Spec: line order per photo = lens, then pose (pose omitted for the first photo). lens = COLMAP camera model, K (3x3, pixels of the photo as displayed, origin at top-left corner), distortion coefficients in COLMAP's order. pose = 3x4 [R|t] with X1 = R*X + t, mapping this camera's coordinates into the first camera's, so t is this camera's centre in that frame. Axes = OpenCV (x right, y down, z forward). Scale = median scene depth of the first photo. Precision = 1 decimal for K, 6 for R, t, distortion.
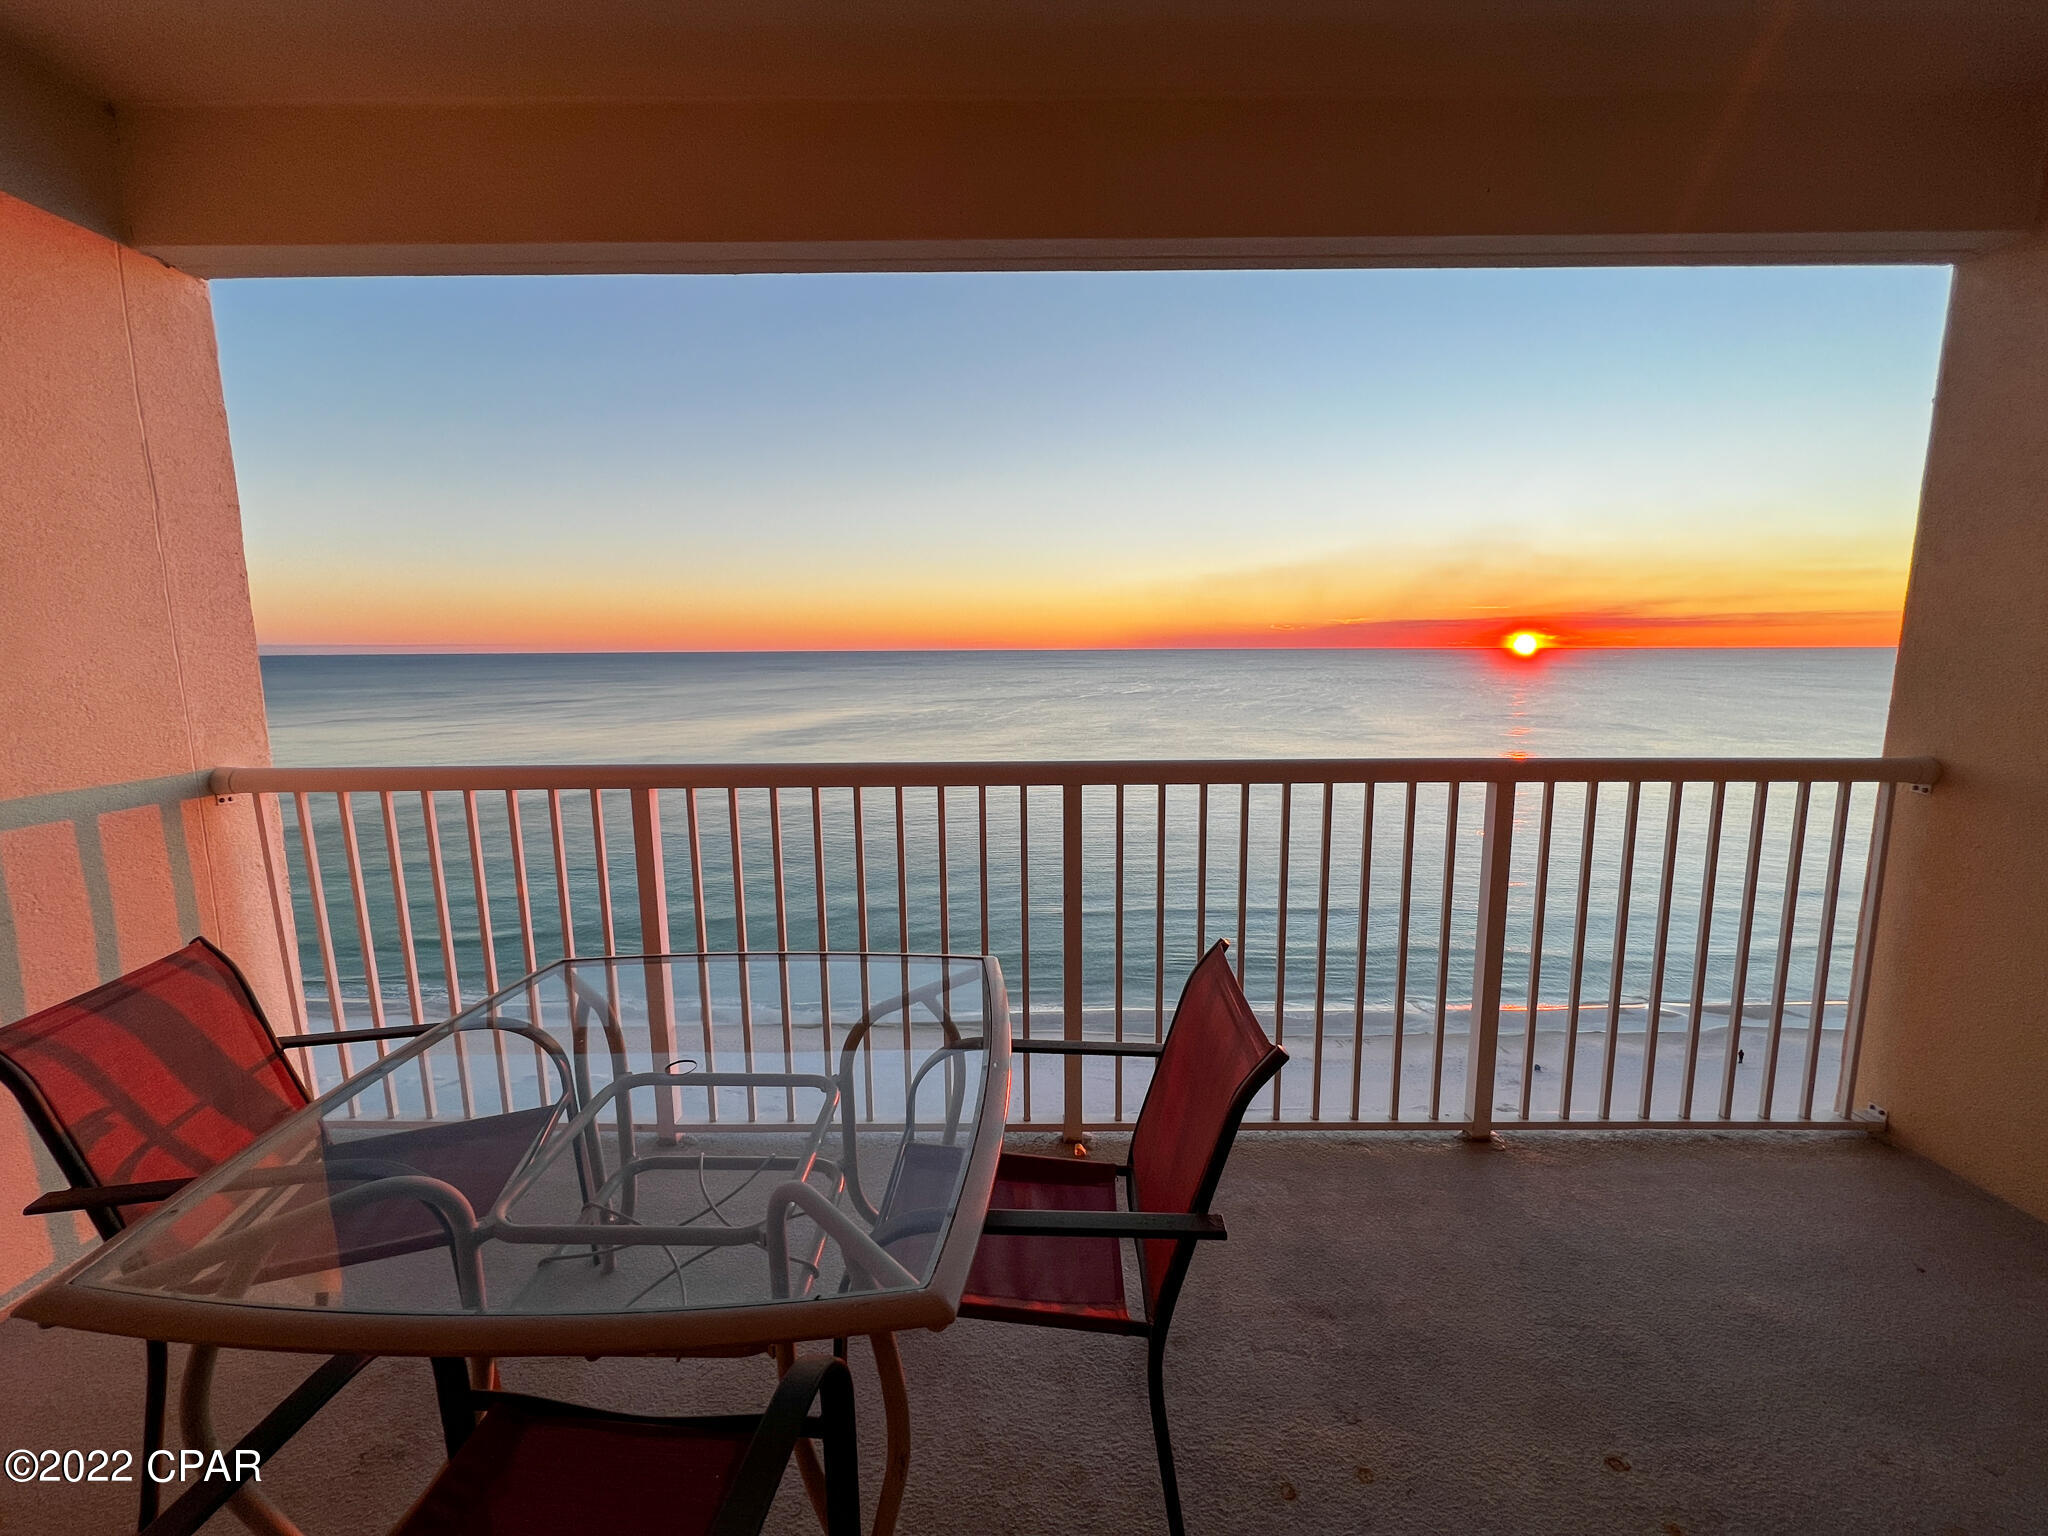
lens RADIAL K [[810.5, 0, 1024.0], [0, 810.5, 768.0], [0, 0, 1]] dist [-0.001616, -0.000112]
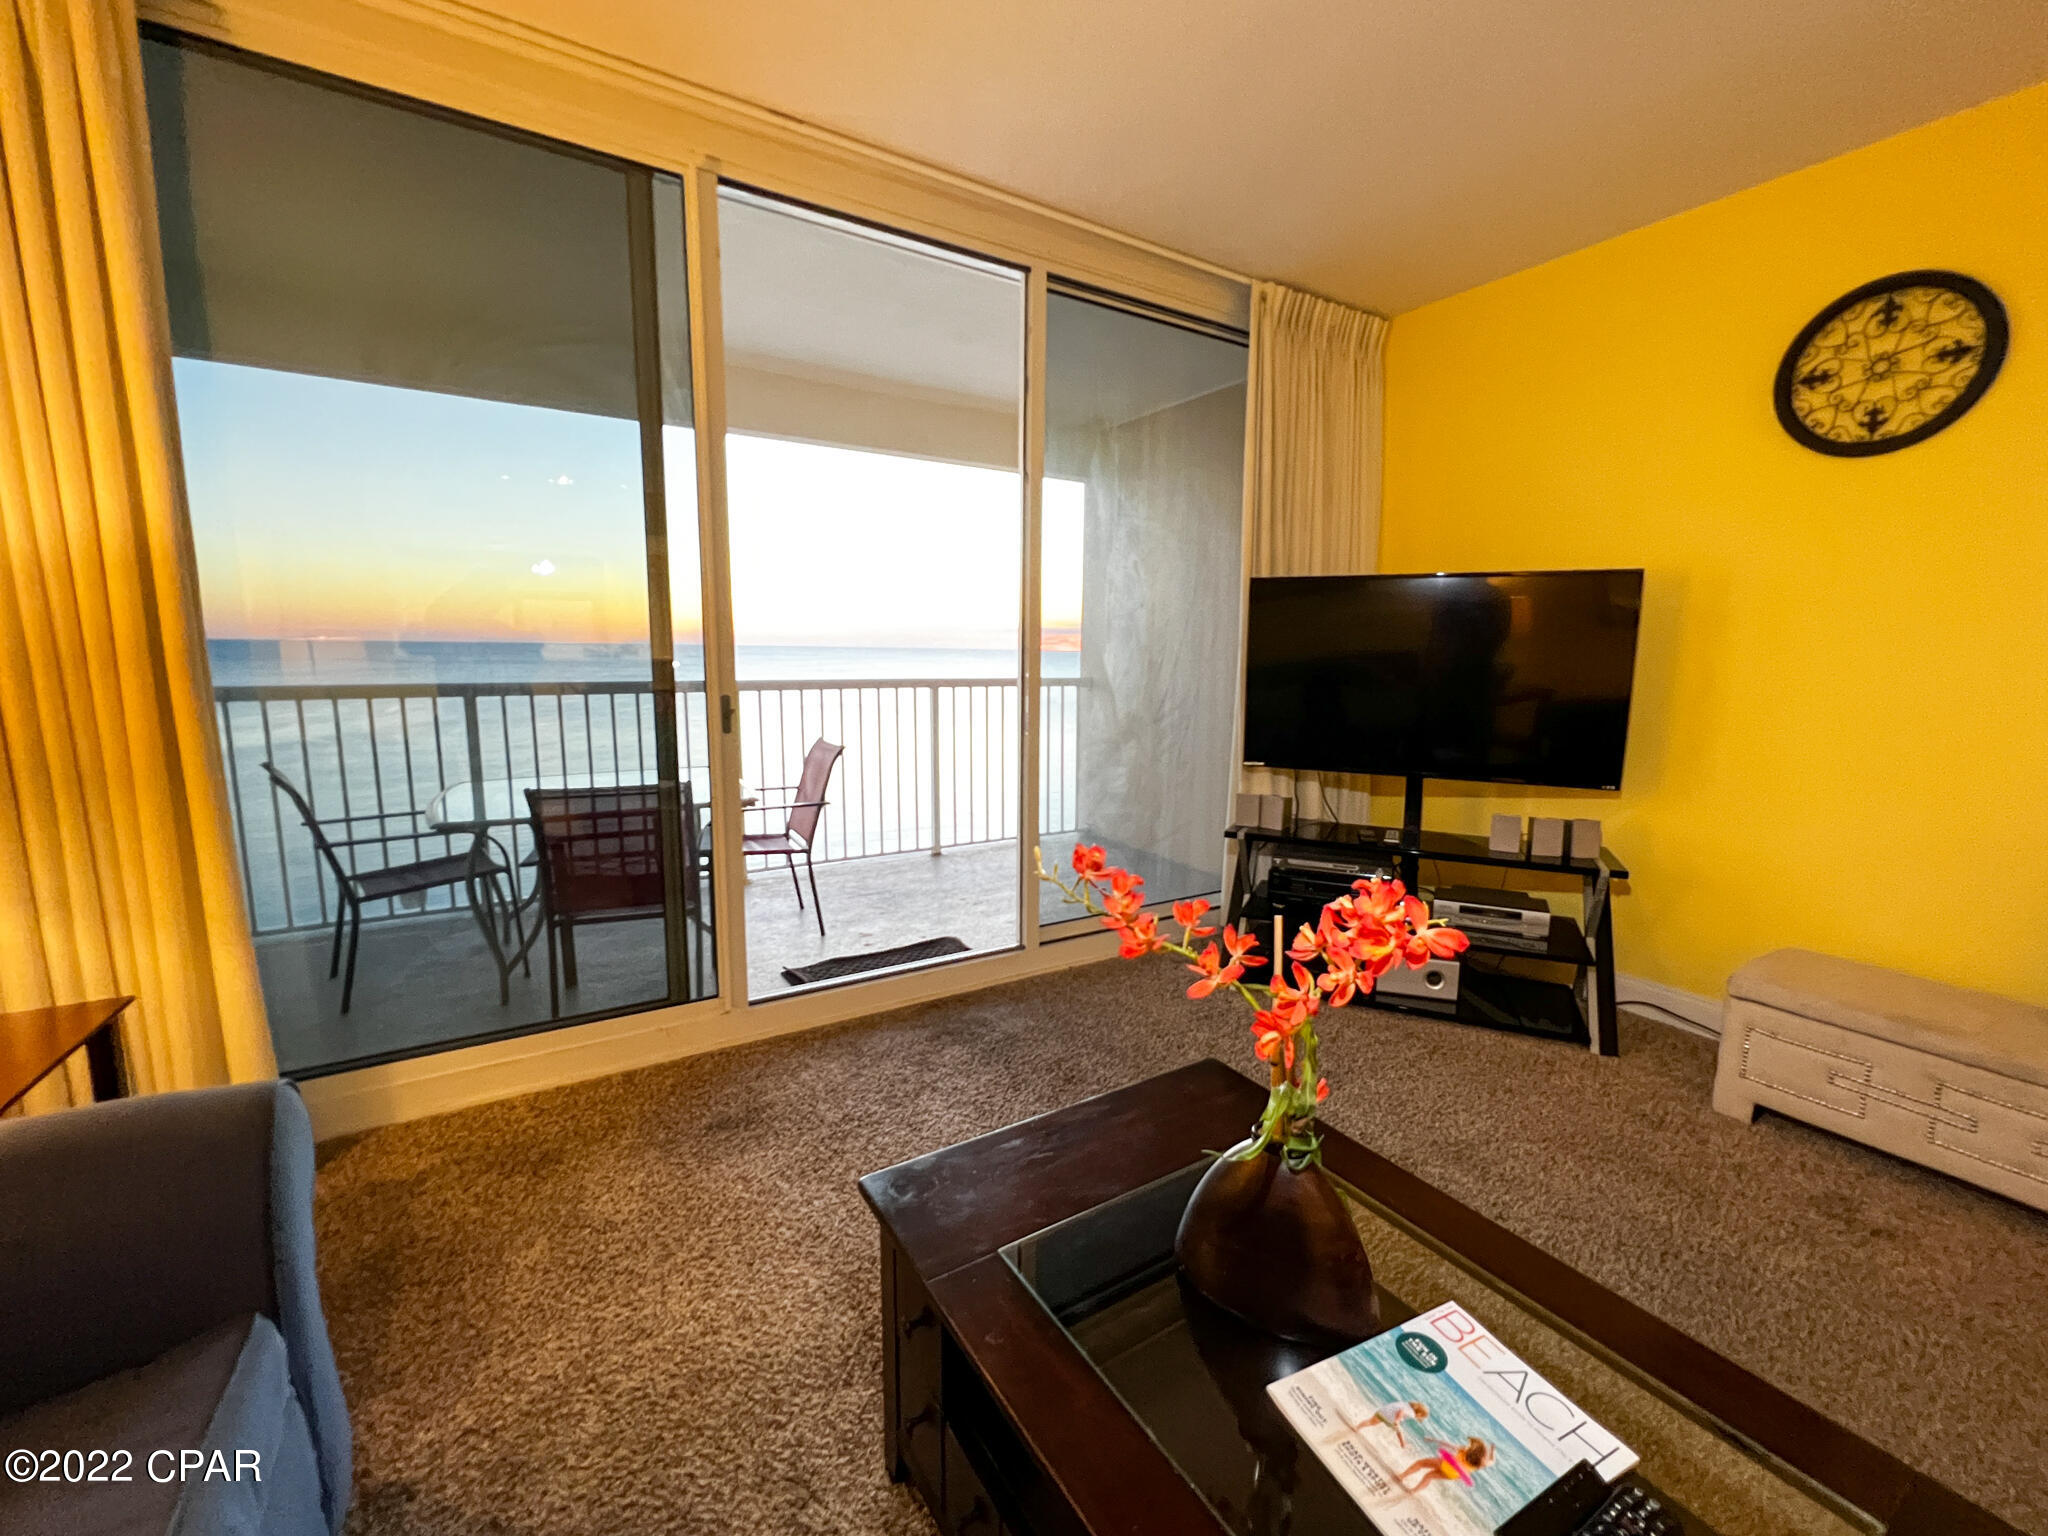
lens RADIAL K [[830.0, 0, 1053.0], [0, 830.0, 759.4], [0, 0, 1]] dist [0.003390, -0.000118]
pose [[0.840124, -0.056523, 0.539441, -0.379501], [0.058206, 0.998207, 0.013943, 0.197262], [-0.539262, 0.019685, 0.841908, -1.091062]]
